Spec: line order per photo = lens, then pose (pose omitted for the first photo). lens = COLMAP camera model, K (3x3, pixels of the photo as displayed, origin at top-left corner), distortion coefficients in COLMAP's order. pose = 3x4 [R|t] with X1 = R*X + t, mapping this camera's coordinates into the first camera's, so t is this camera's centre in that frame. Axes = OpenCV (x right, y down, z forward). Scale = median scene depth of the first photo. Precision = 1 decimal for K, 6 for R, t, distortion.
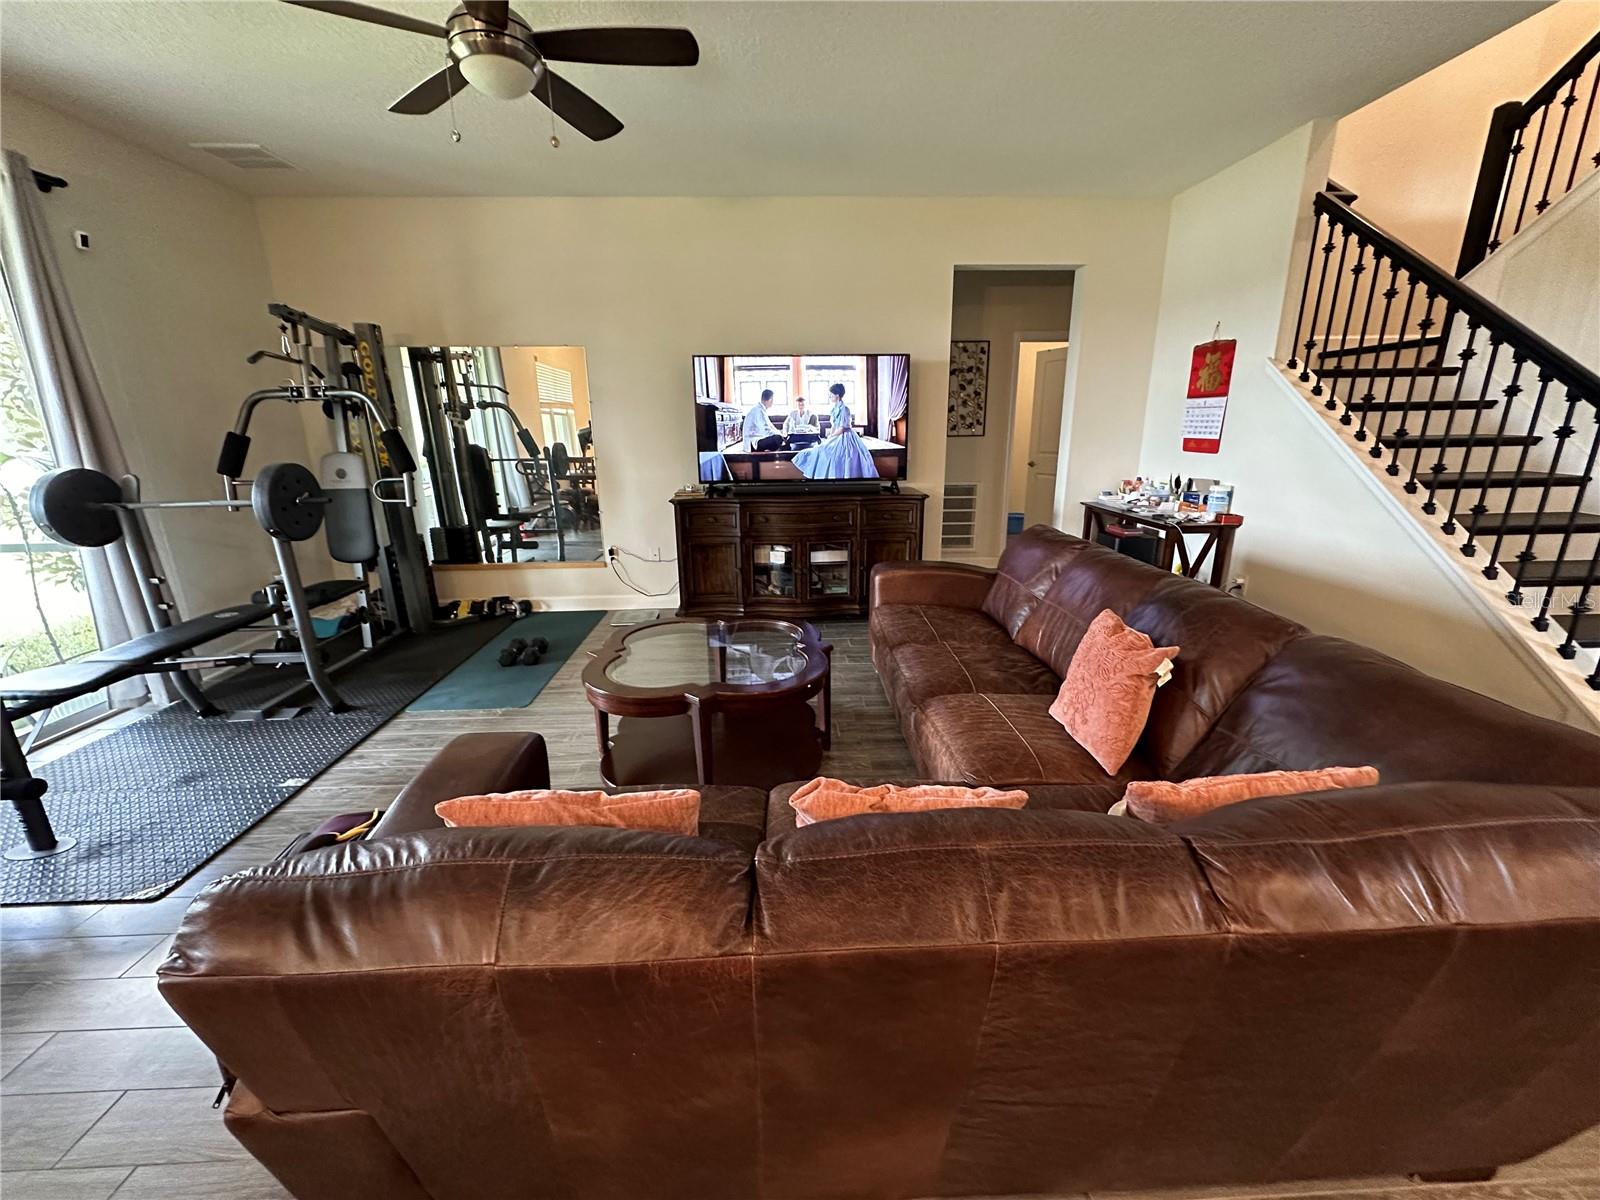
lens RADIAL K [[637.5, 0, 800.0], [0, 637.5, 600.0], [0, 0, 1]] dist [-0.000967, -0.000221]
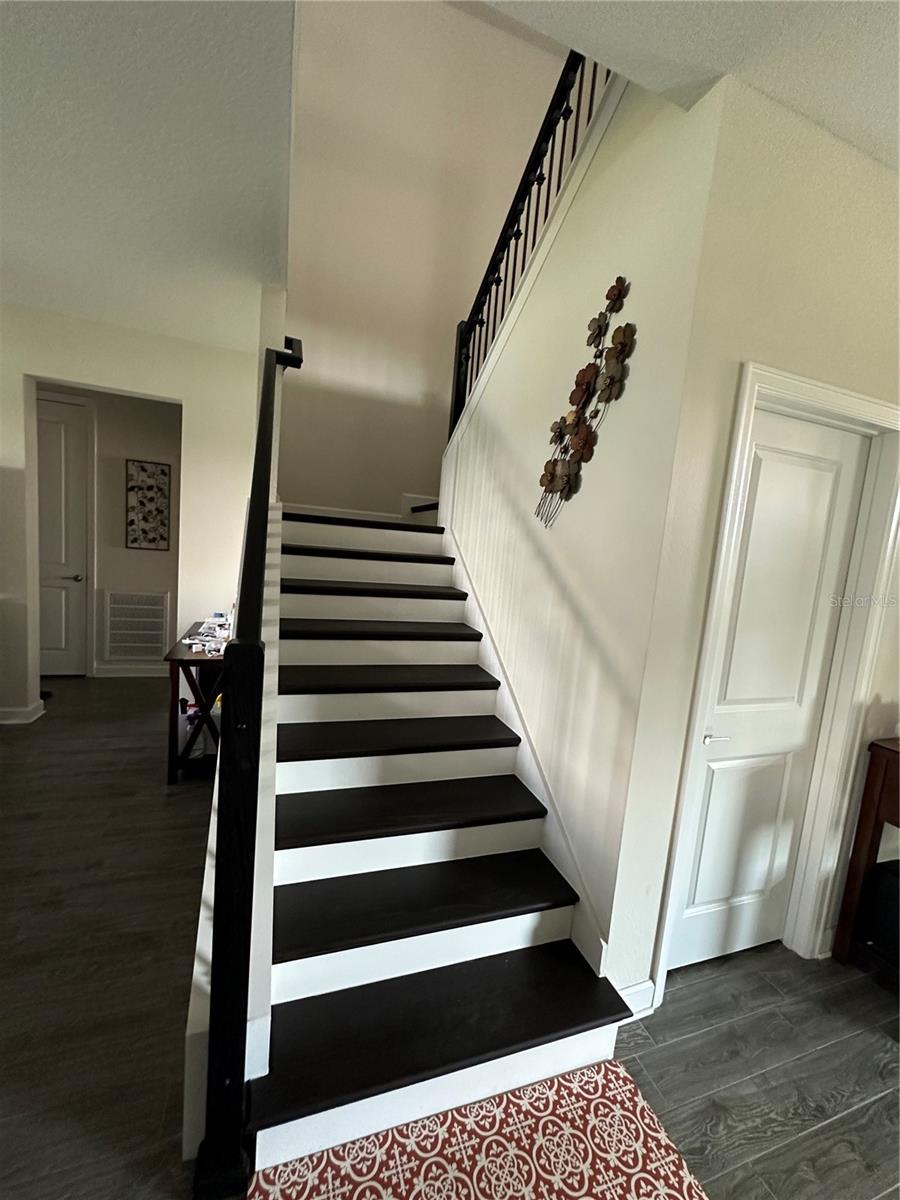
lens RADIAL K [[478.1, 0, 450.0], [0, 478.1, 600.0], [0, 0, 1]] dist [-0.000967, -0.000221]
pose [[0.951178, 0.055450, 0.303620, 0.506688], [-0.012537, 0.989859, -0.141502, -0.073098], [-0.308387, 0.130787, 0.942227, 0.127586]]
